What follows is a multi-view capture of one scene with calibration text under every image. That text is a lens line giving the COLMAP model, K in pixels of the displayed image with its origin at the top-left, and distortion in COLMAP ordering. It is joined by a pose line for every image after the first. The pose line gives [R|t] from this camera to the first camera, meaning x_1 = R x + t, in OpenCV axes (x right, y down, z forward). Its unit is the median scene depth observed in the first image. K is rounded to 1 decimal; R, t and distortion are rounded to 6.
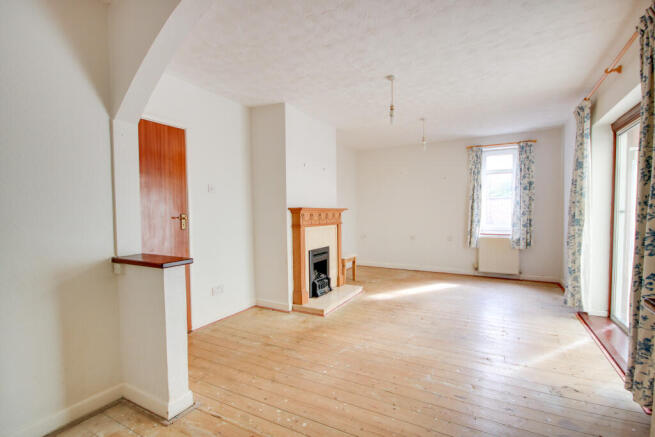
lens RADIAL K [[314.4, 0, 327.5], [0, 314.4, 218.5], [0, 0, 1]] dist [0.001131, 0.000100]
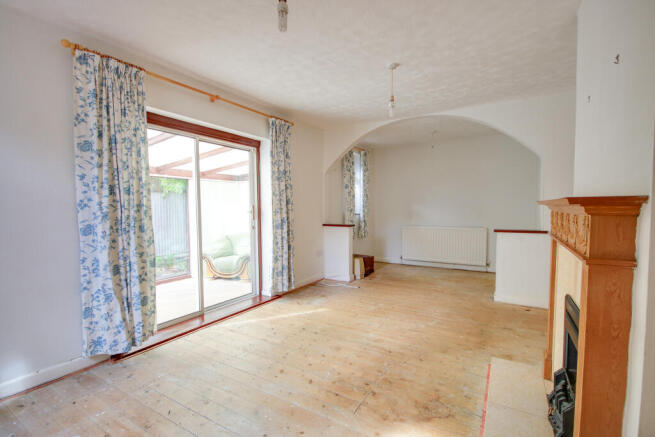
lens RADIAL K [[300.9, 0, 327.5], [0, 300.9, 218.5], [0, 0, 1]] dist [-0.000172, -0.000162]
pose [[-0.998455, 0.011422, 0.054375, 0.335026], [0.015130, 0.997552, 0.068277, -0.055622], [-0.053462, 0.068994, -0.996184, 1.842653]]
